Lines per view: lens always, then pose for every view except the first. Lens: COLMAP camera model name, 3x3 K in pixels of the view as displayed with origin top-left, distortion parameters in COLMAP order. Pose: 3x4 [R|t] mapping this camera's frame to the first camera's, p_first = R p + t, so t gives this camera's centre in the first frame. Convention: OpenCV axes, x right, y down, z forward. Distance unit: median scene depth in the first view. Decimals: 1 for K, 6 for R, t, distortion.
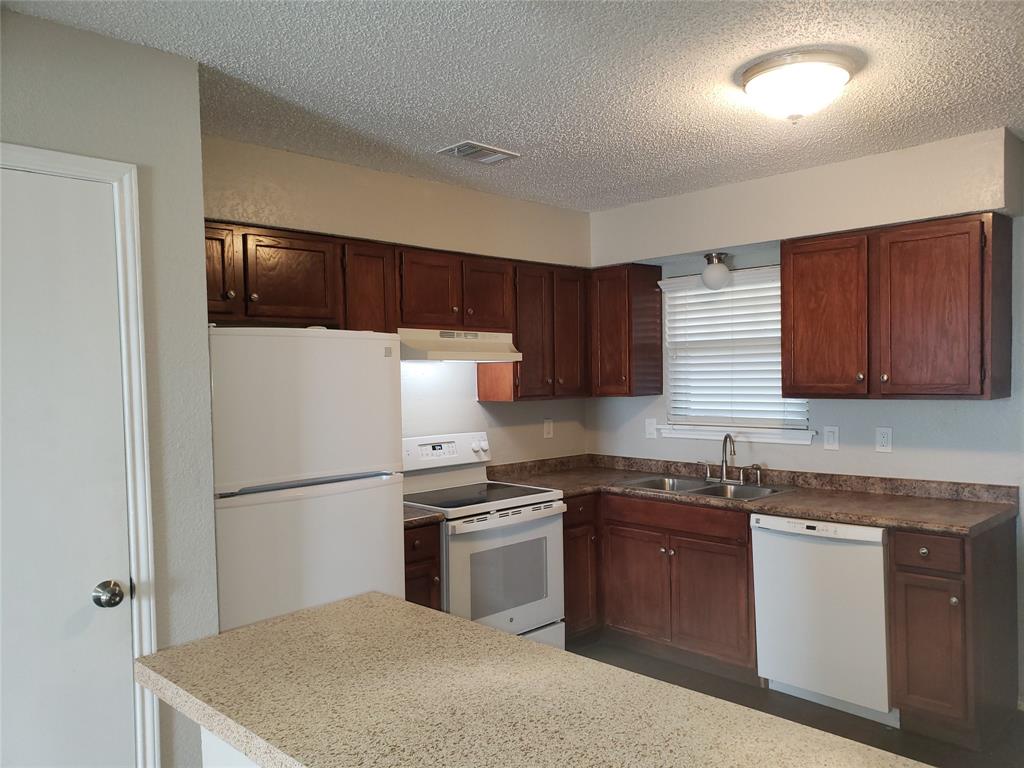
lens RADIAL K [[786.5, 0, 524.4], [0, 786.5, 410.4], [0, 0, 1]] dist [0.064874, 0.000247]
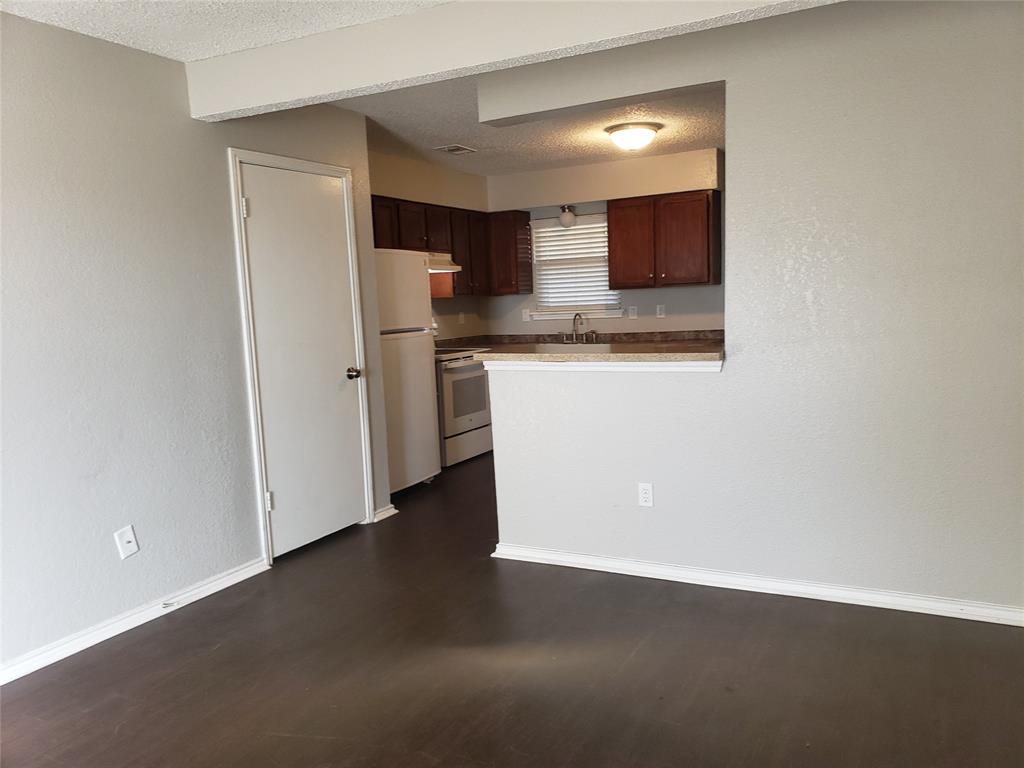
lens RADIAL K [[777.3, 0, 512.0], [0, 777.3, 384.0], [0, 0, 1]] dist [0.219689, -0.000761]
pose [[0.960010, -0.052273, 0.275043, -0.369060], [0.036634, 0.997422, 0.061698, 0.076118], [-0.277559, -0.049155, 0.959450, -0.622038]]
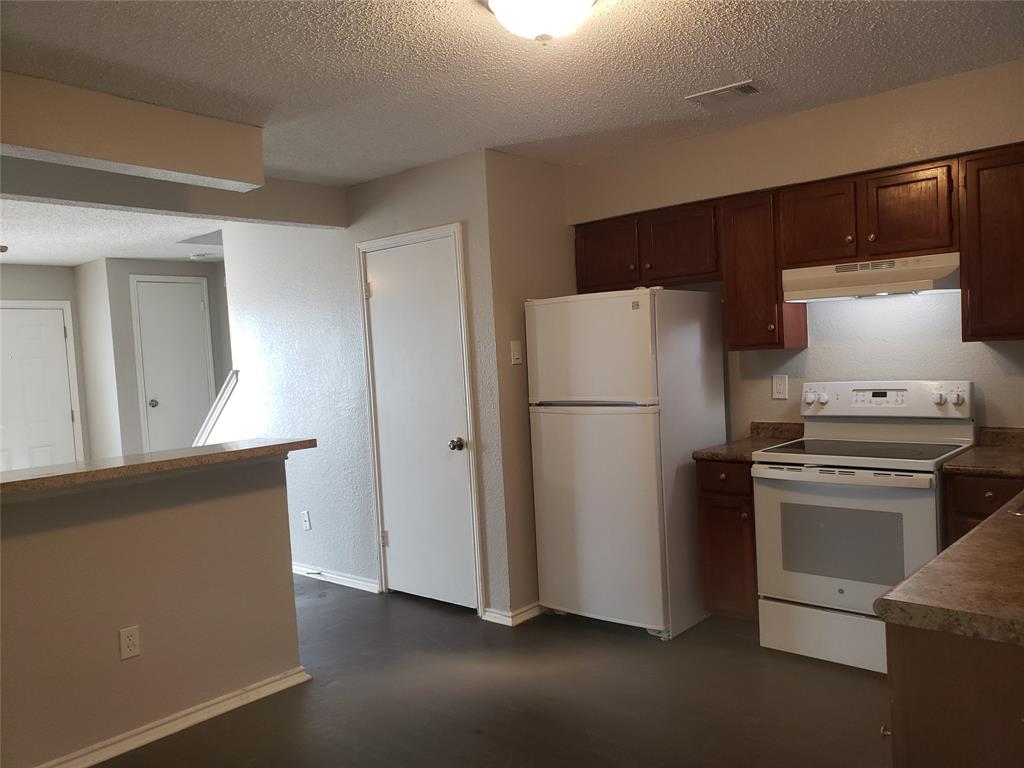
lens RADIAL K [[803.4, 0, 514.1], [0, 803.4, 394.3], [0, 0, 1]] dist [0.000891, 0.000166]
pose [[0.059963, 0.061407, -0.996310, 0.776103], [-0.000999, 0.998109, 0.061458, -0.008402], [0.998200, -0.002690, 0.059911, 0.545722]]
